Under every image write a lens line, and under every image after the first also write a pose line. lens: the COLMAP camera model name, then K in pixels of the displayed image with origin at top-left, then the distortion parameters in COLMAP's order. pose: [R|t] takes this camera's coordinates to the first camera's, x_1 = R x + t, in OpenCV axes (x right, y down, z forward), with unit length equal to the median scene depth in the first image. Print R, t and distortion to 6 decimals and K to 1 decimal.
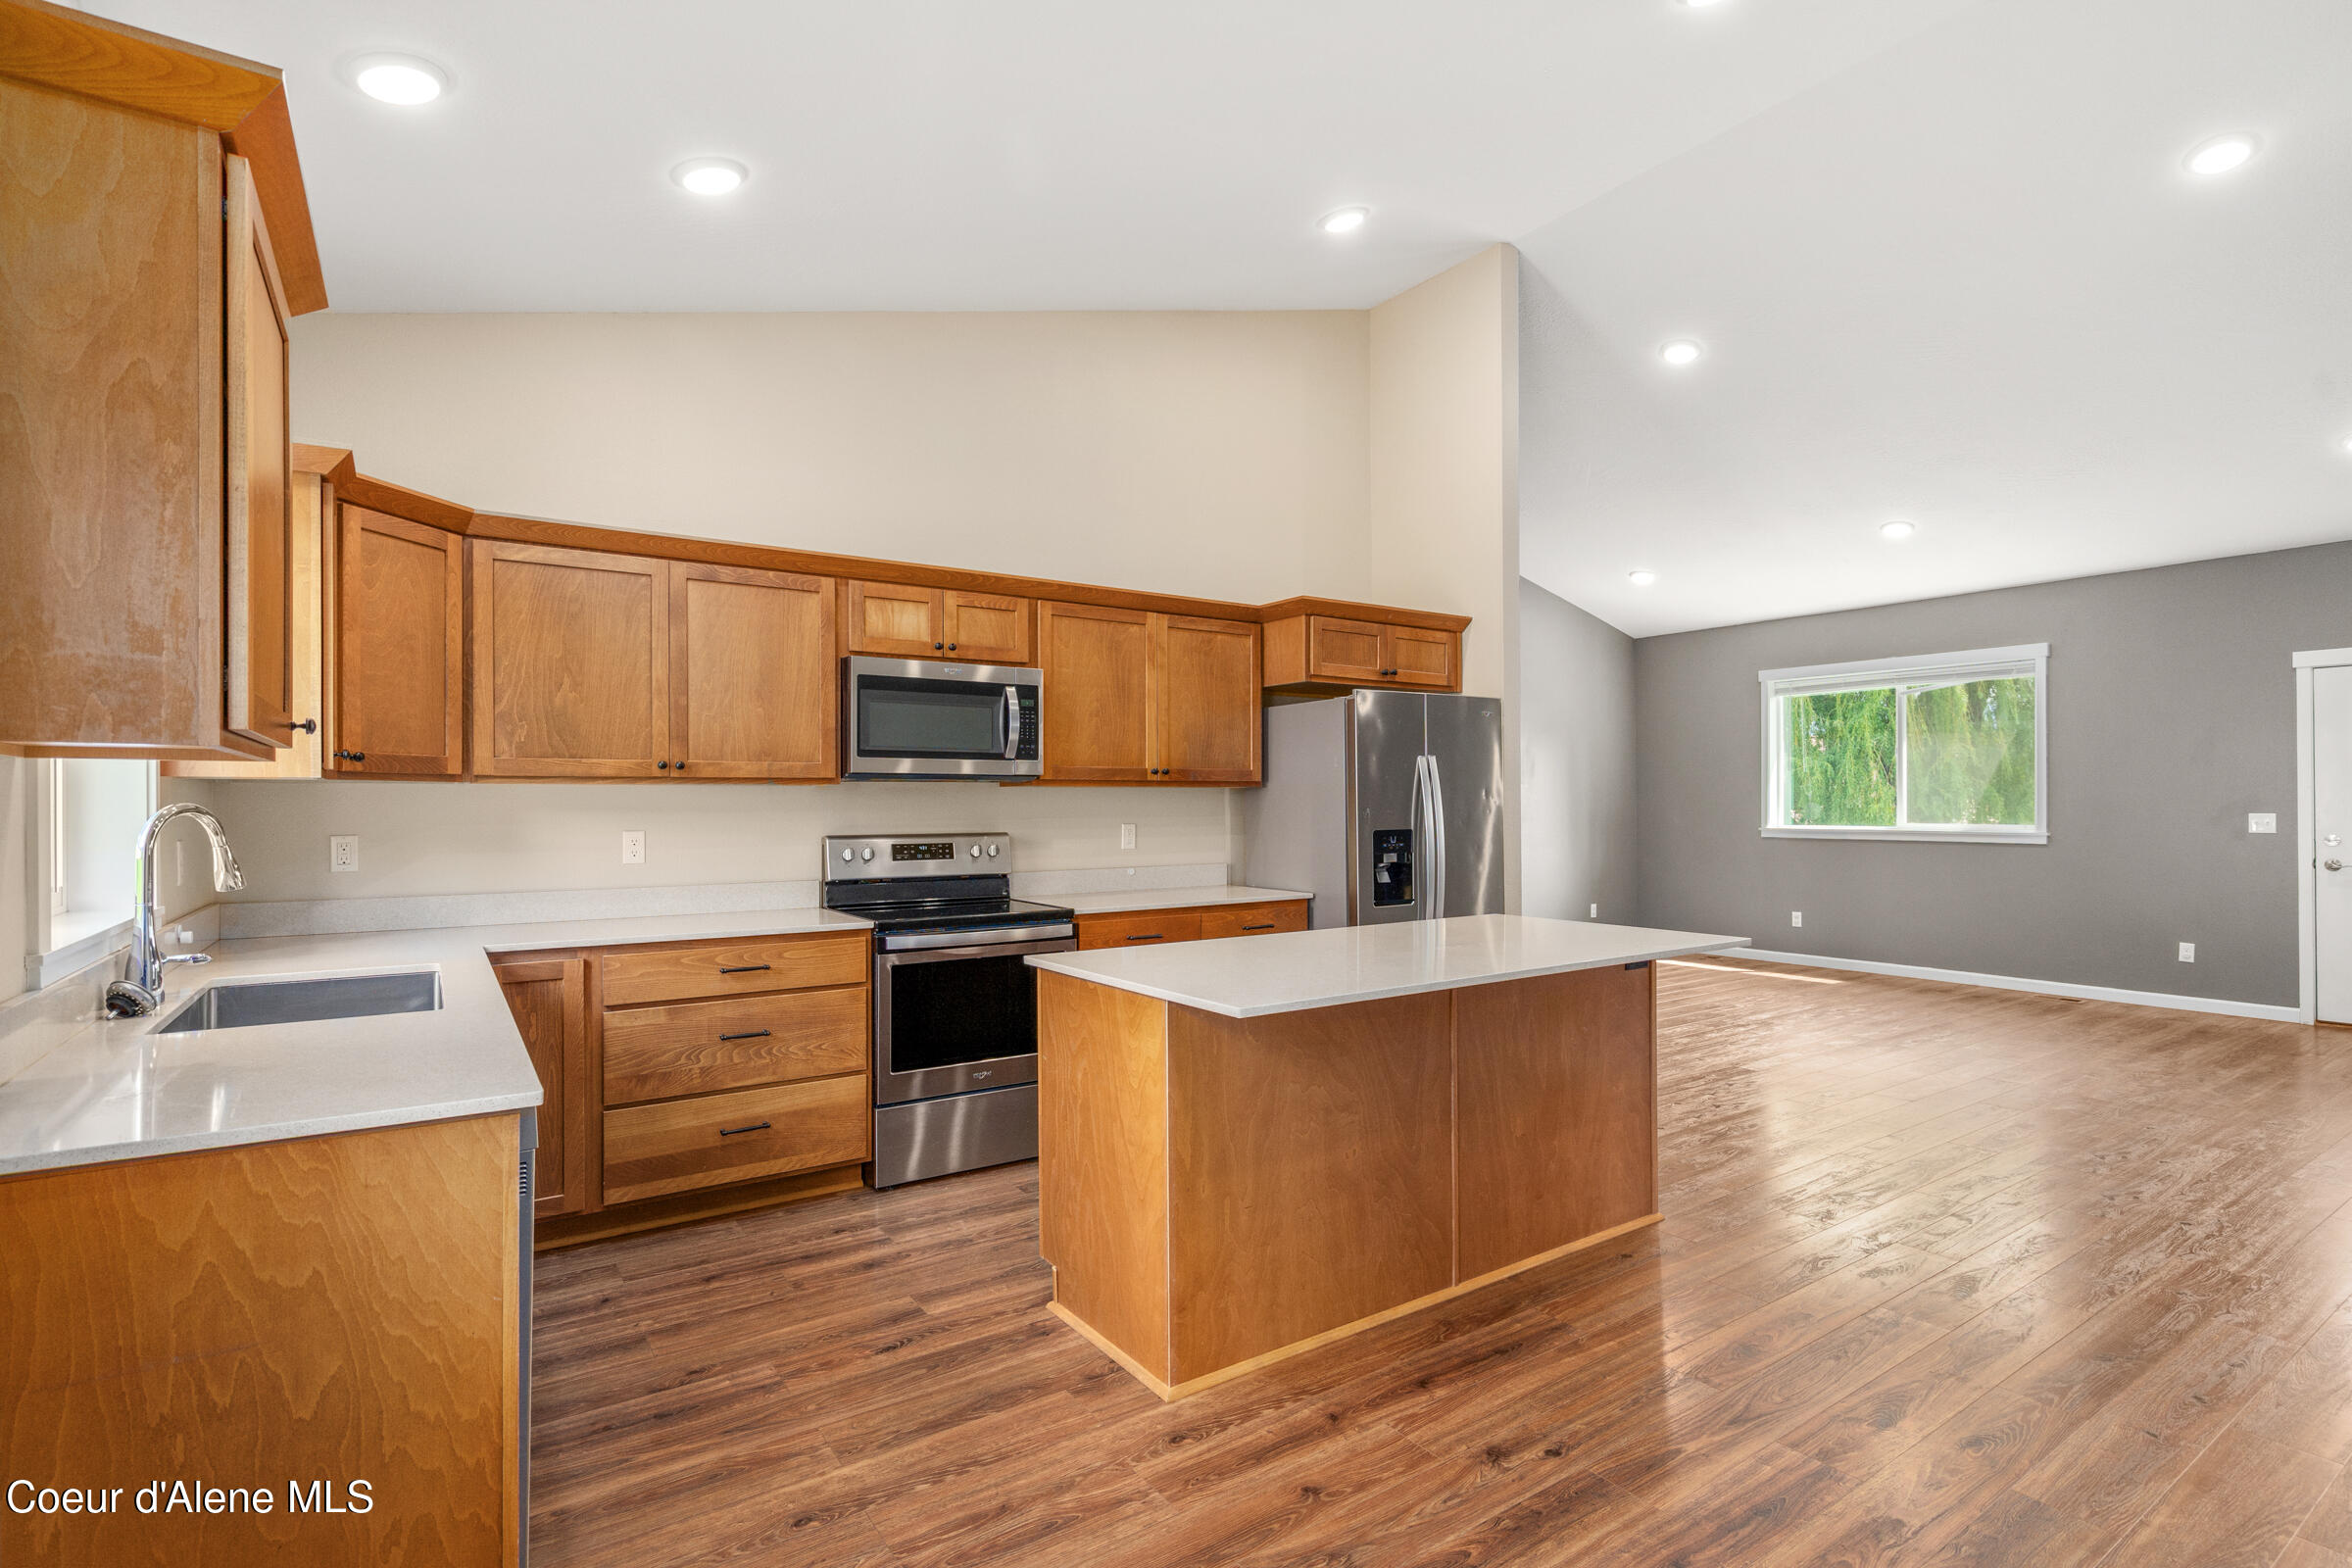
lens RADIAL K [[1121.2, 0, 1166.6], [0, 1121.2, 802.6], [0, 0, 1]] dist [-0.001575, 0.000782]
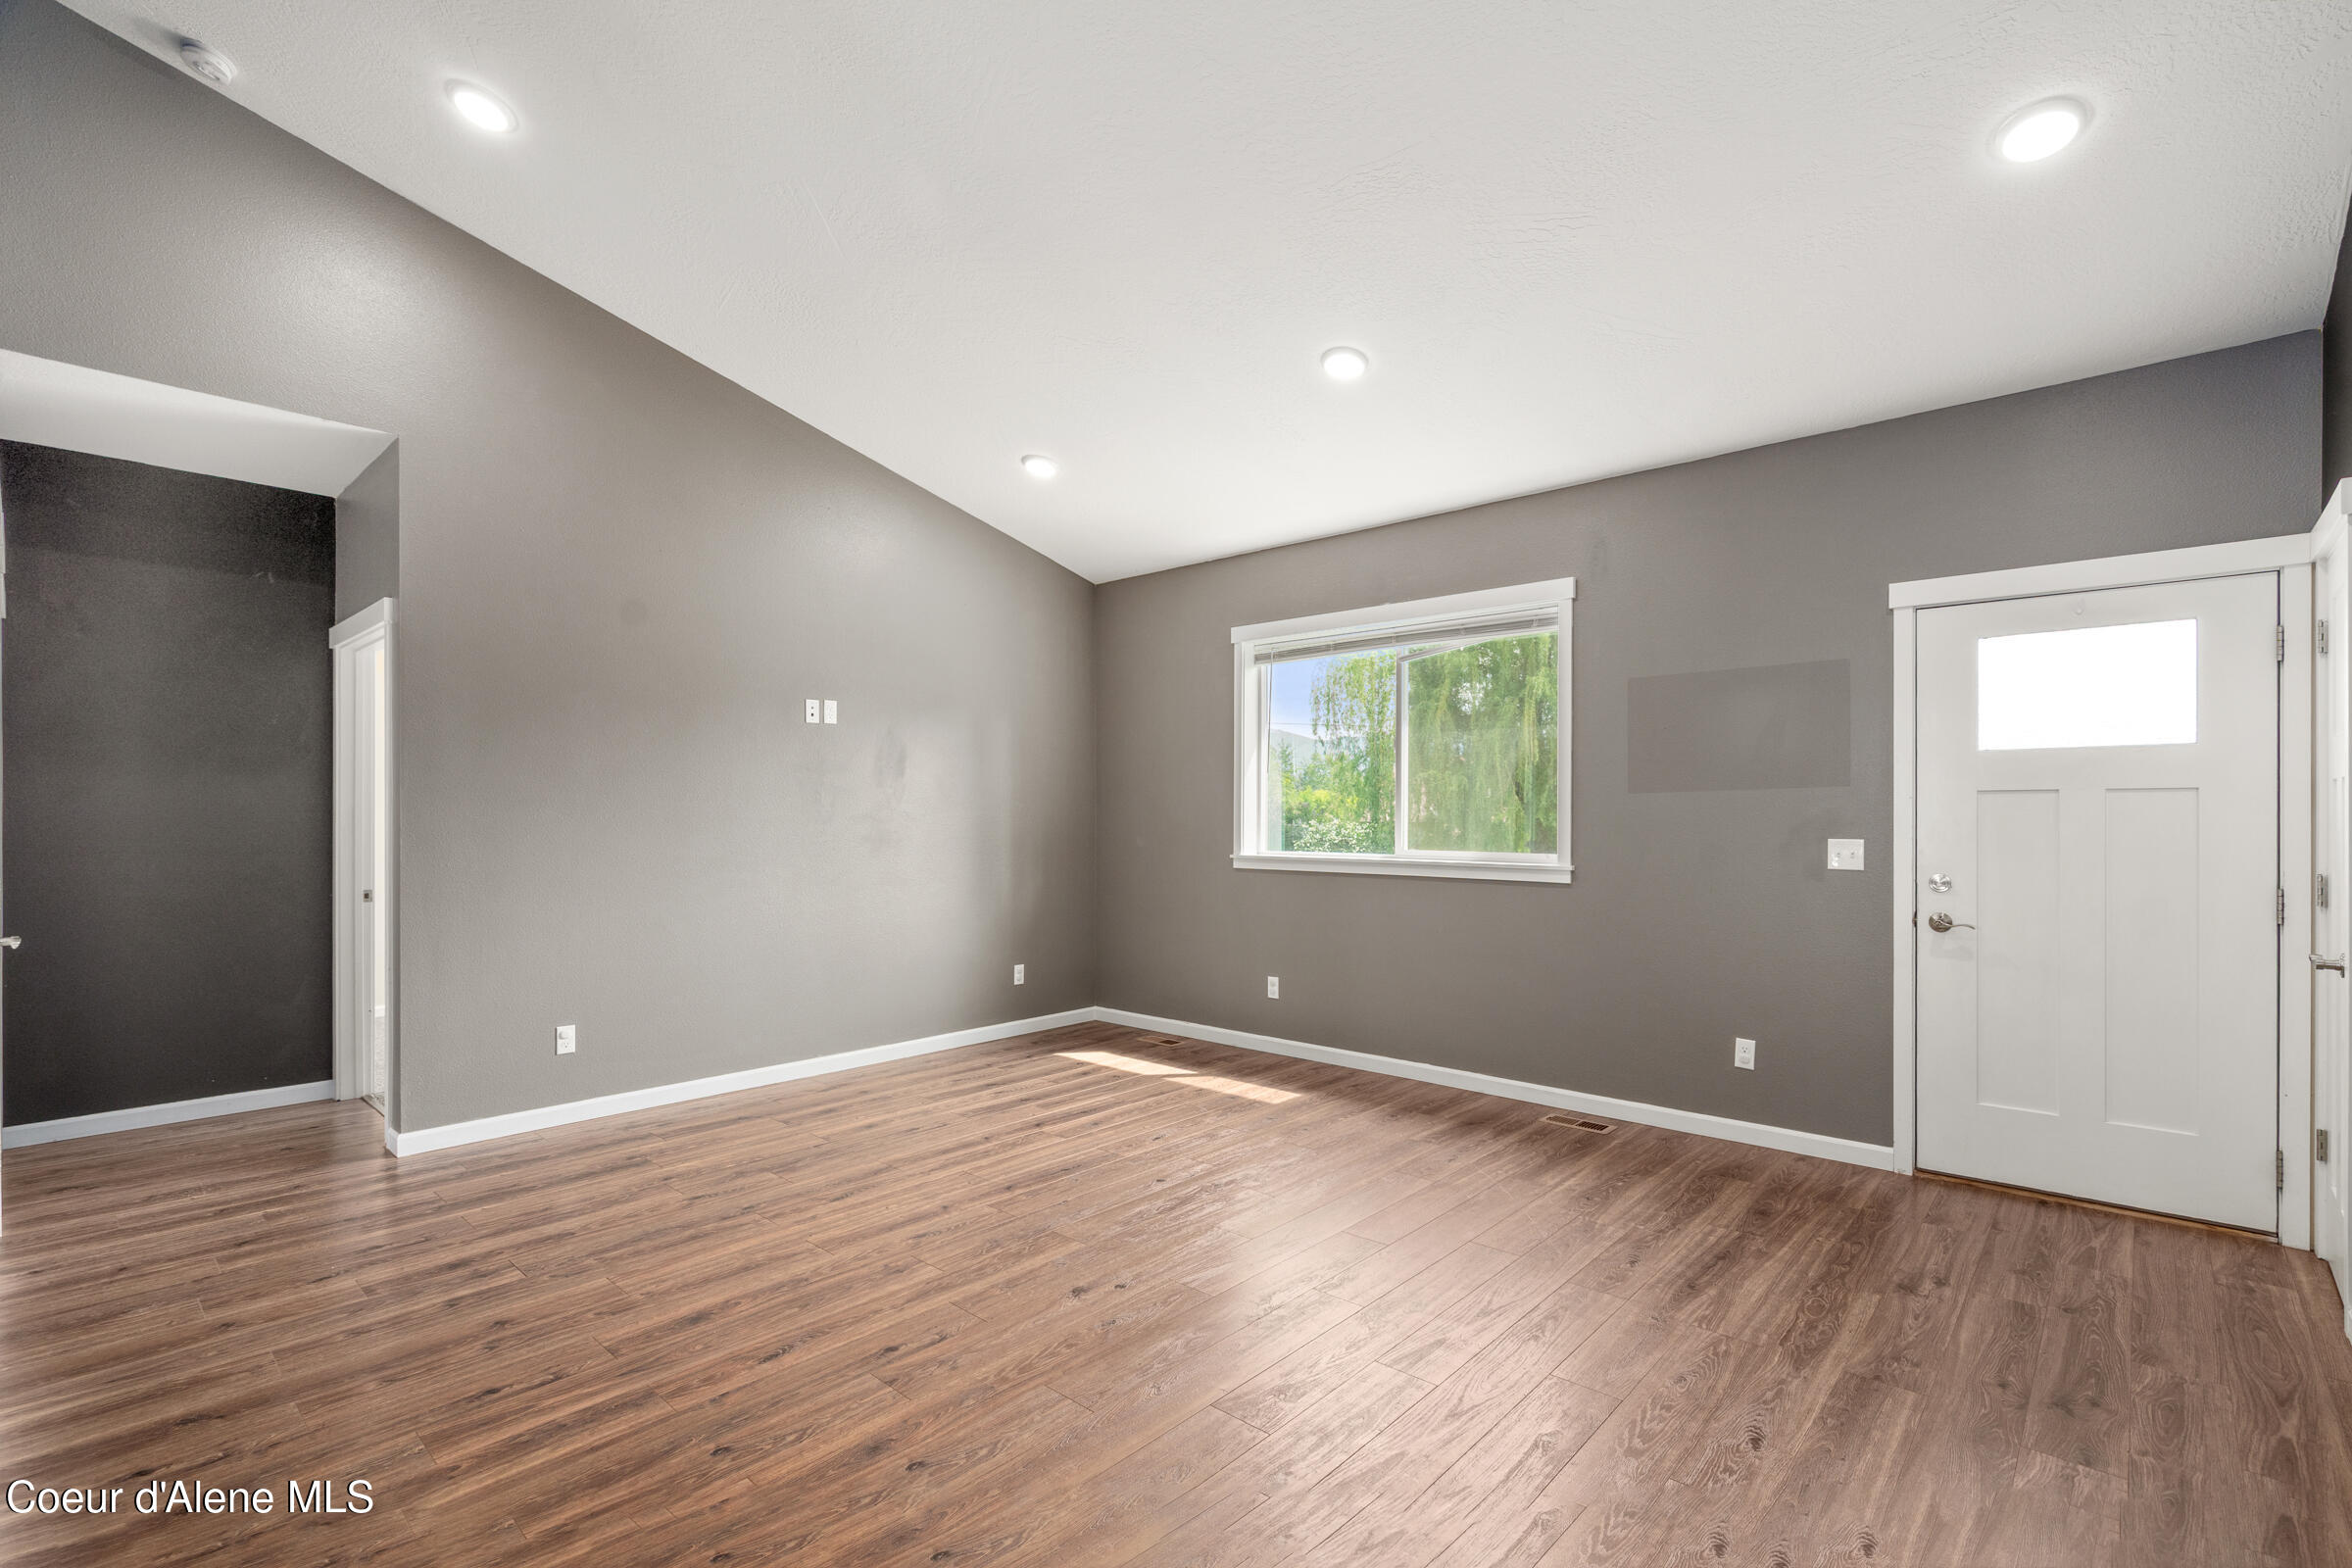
lens RADIAL K [[1067.3, 0, 1192.9], [0, 1067.3, 825.5], [0, 0, 1]] dist [0.000148, 0.002098]
pose [[0.972079, 0.001530, 0.234650, 0.881163], [-0.003944, 0.999944, 0.009817, -0.004726], [-0.234622, -0.010469, 0.972030, 0.922855]]
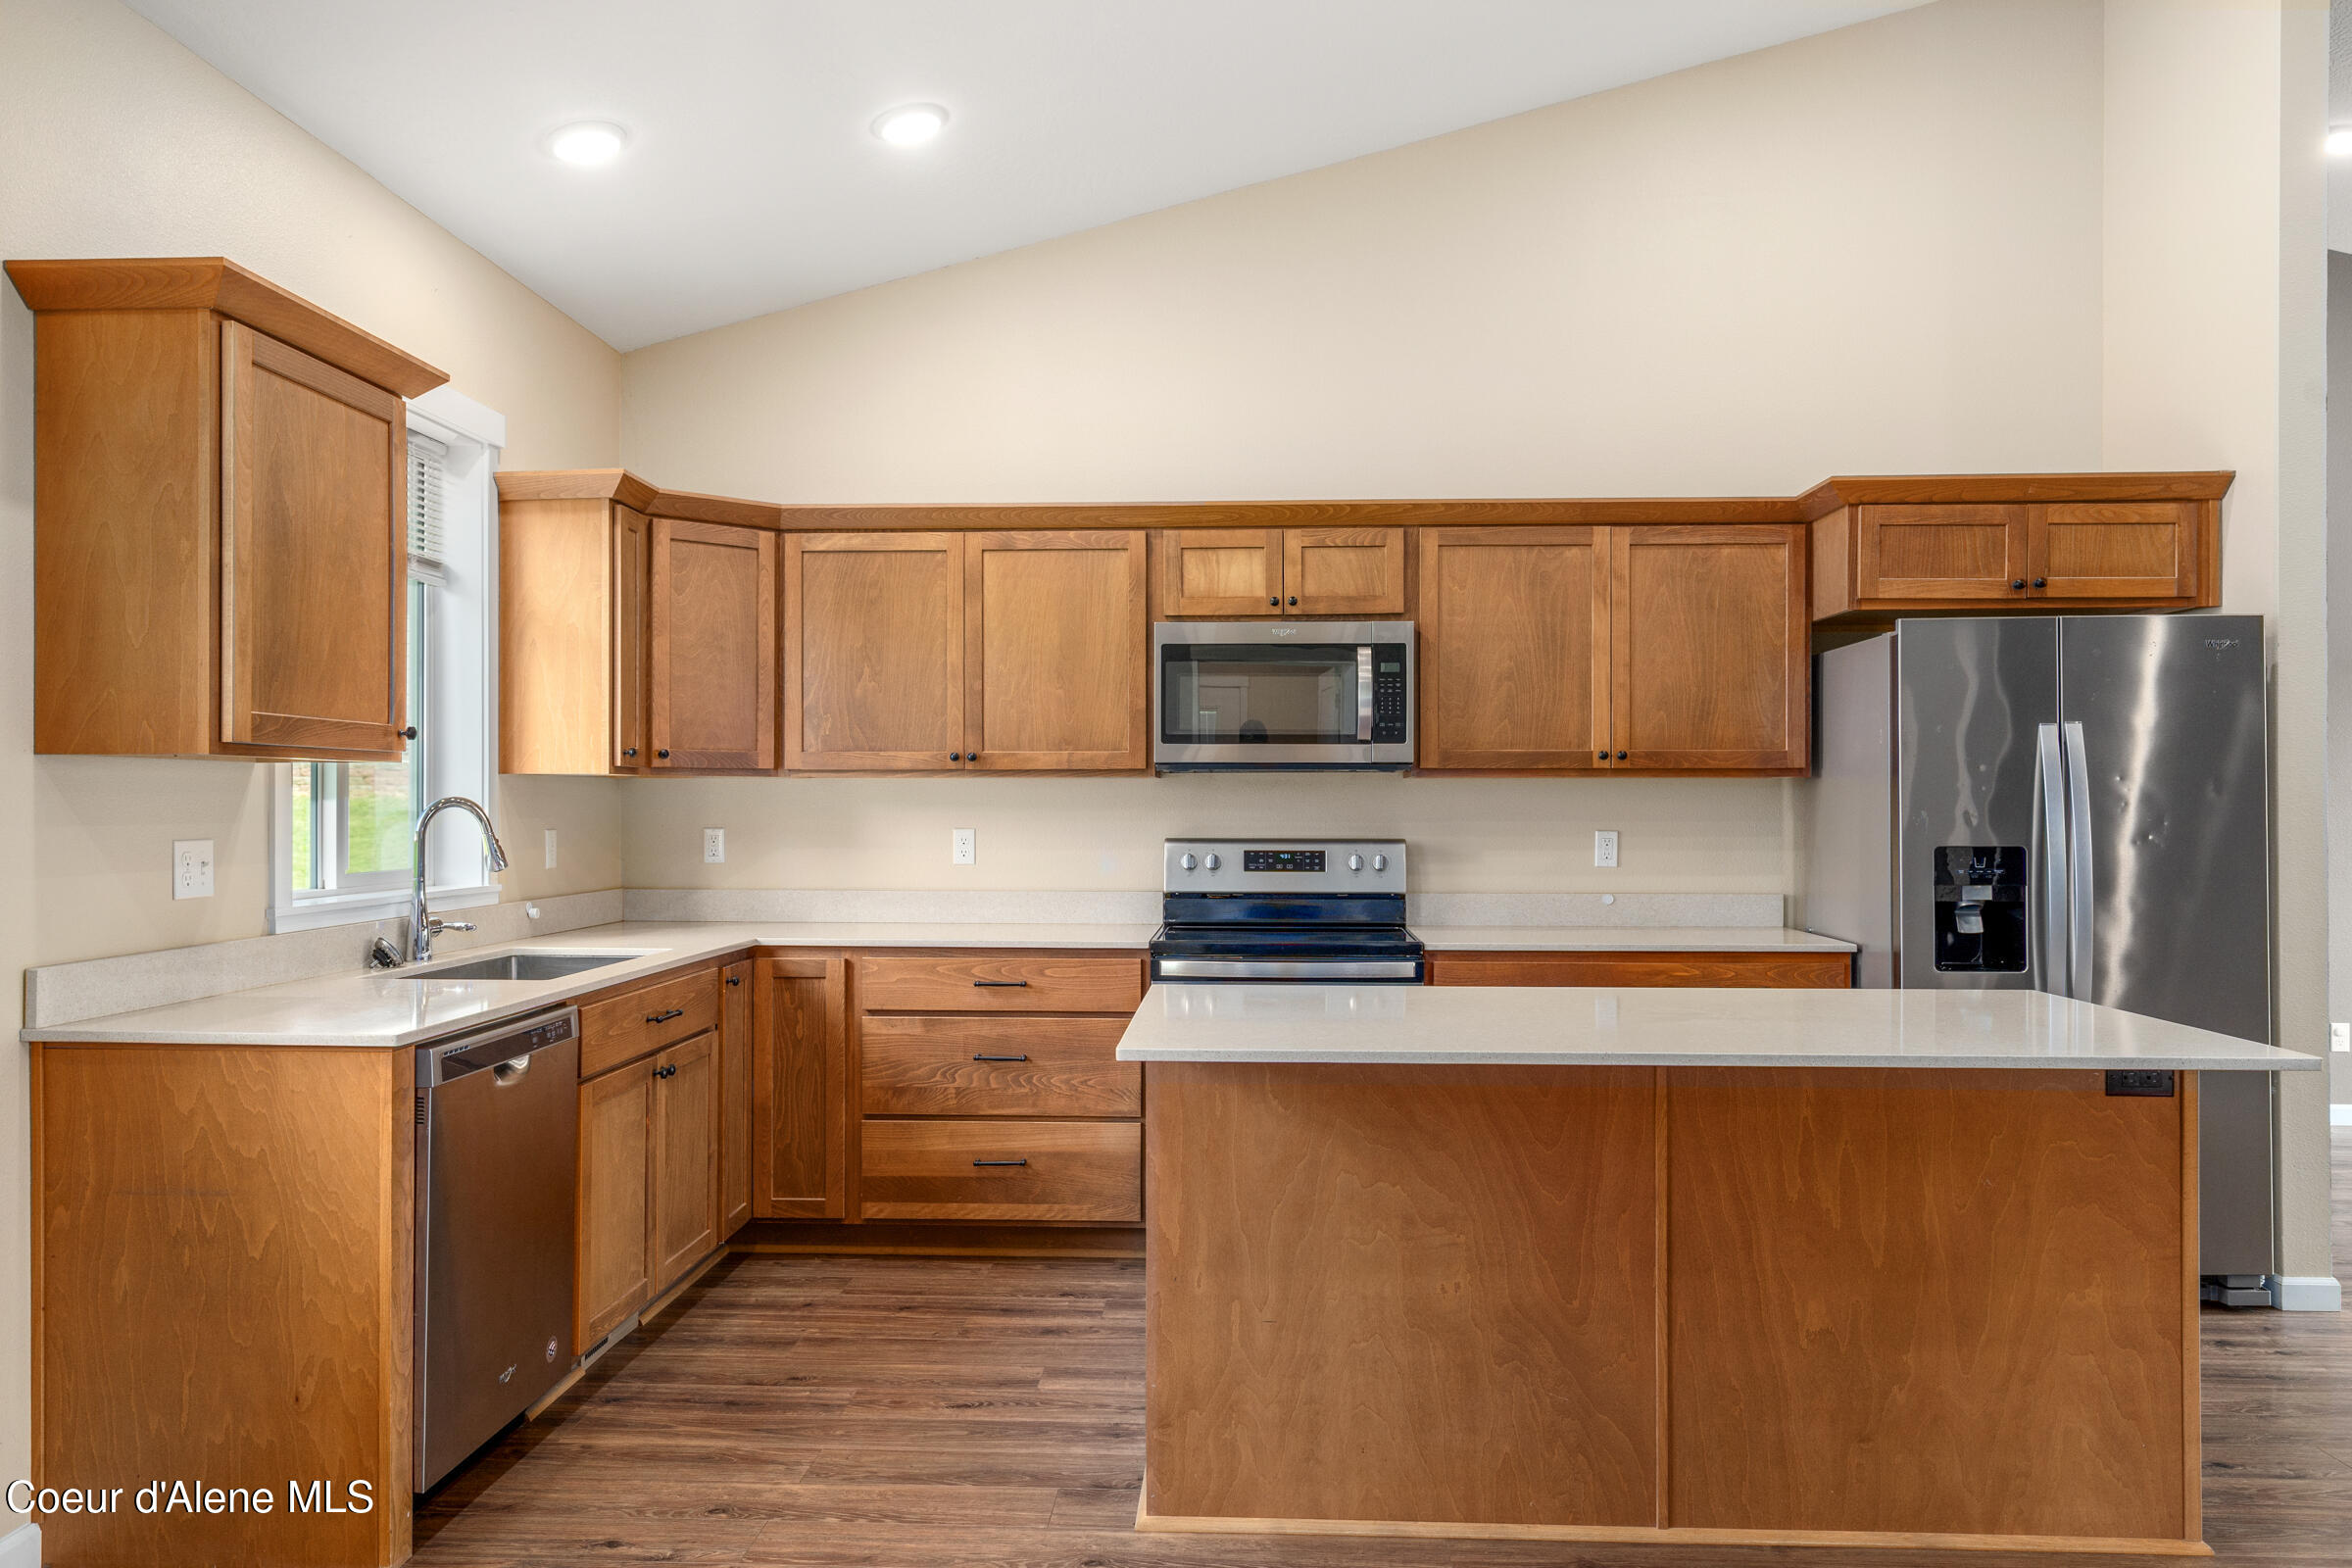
lens RADIAL K [[1626.7, 0, 1157.8], [0, 1626.7, 801.2], [0, 0, 1]] dist [0.007101, 0.001437]
pose [[0.796792, 0.004634, -0.604236, 0.503962], [-0.004032, 0.999989, 0.002352, -0.000934], [0.604241, 0.000562, 0.796802, 0.040910]]
